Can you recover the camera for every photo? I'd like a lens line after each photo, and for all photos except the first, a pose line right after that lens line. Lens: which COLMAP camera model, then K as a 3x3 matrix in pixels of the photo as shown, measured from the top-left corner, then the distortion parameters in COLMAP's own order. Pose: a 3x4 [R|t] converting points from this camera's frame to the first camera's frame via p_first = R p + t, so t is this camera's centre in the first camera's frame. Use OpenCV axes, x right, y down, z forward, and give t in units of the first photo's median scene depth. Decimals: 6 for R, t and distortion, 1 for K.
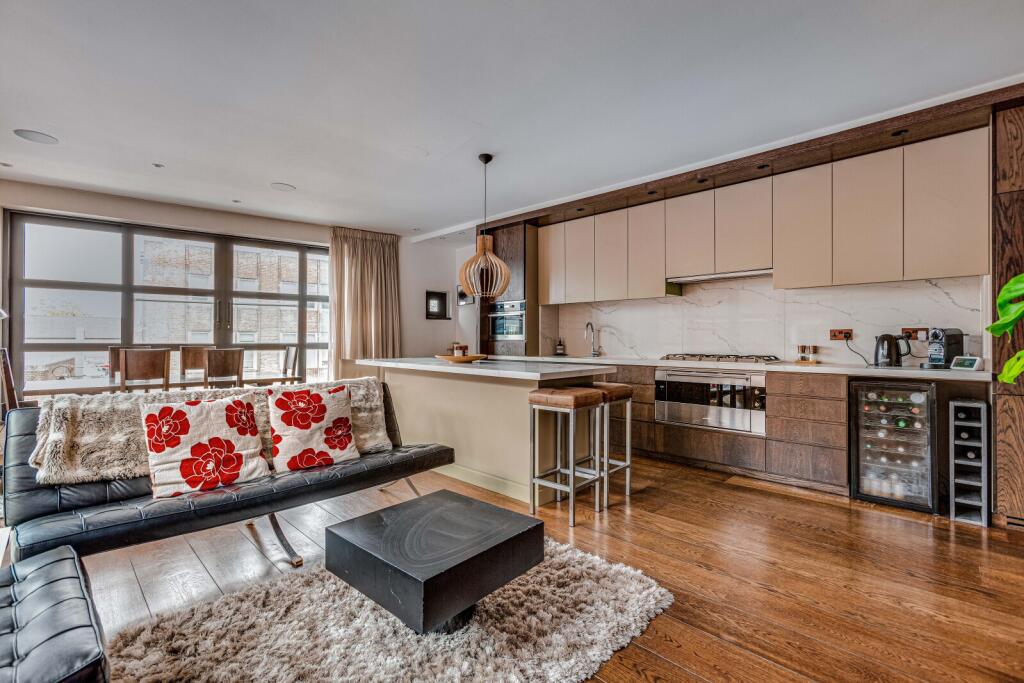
lens RADIAL K [[458.0, 0, 509.6], [0, 458.0, 337.8], [0, 0, 1]] dist [0.013211, 0.000127]
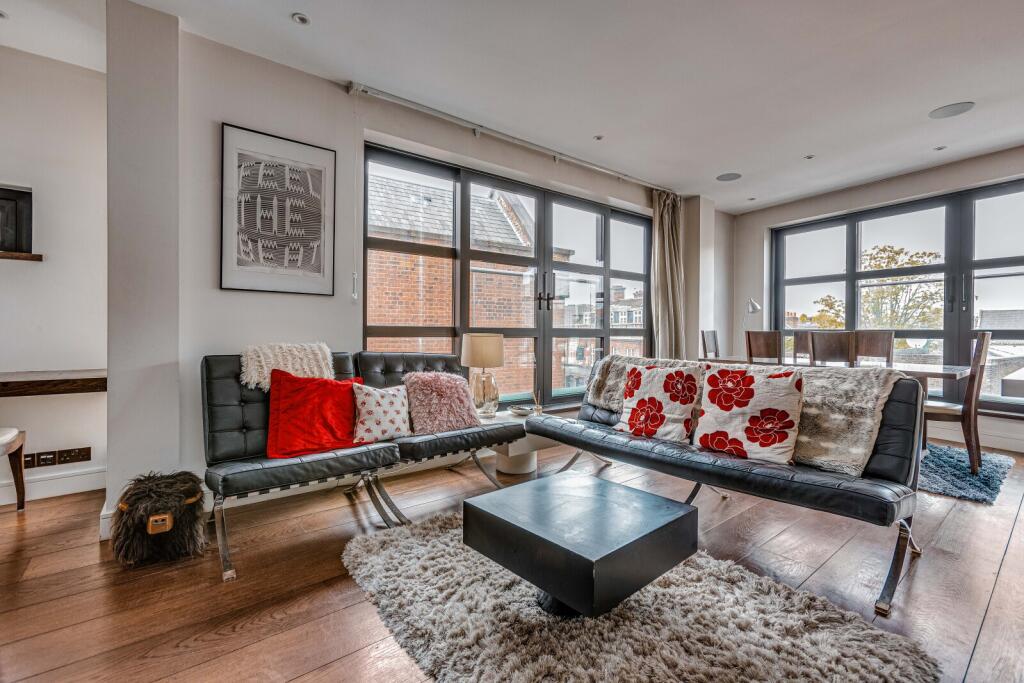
lens RADIAL K [[462.6, 0, 514.6], [0, 462.6, 334.3], [0, 0, 1]] dist [0.011722, -0.000318]
pose [[-0.101598, 0.000774, -0.994825, 0.464415], [-0.000858, 0.999999, 0.000866, 0.036910], [0.994825, 0.000942, -0.101597, 0.574401]]
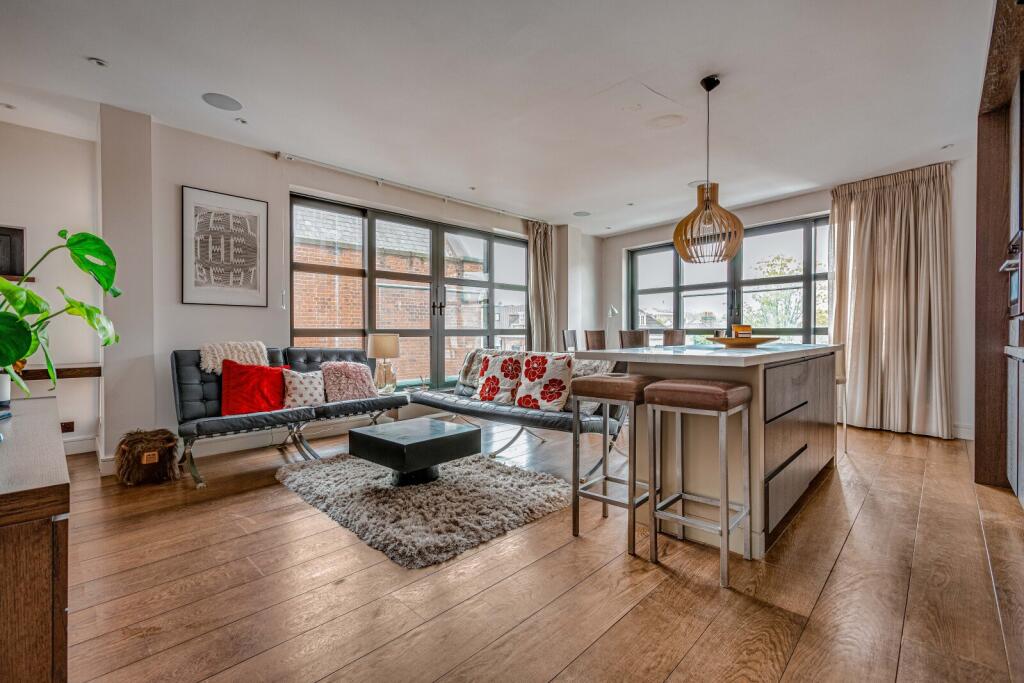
lens RADIAL K [[458.0, 0, 509.6], [0, 458.0, 337.8], [0, 0, 1]] dist [0.013211, 0.000127]
pose [[0.013812, 0.009519, -0.999859, 0.881167], [0.005723, 0.999938, 0.009598, 0.037844], [0.999888, -0.005855, 0.013757, 0.782131]]
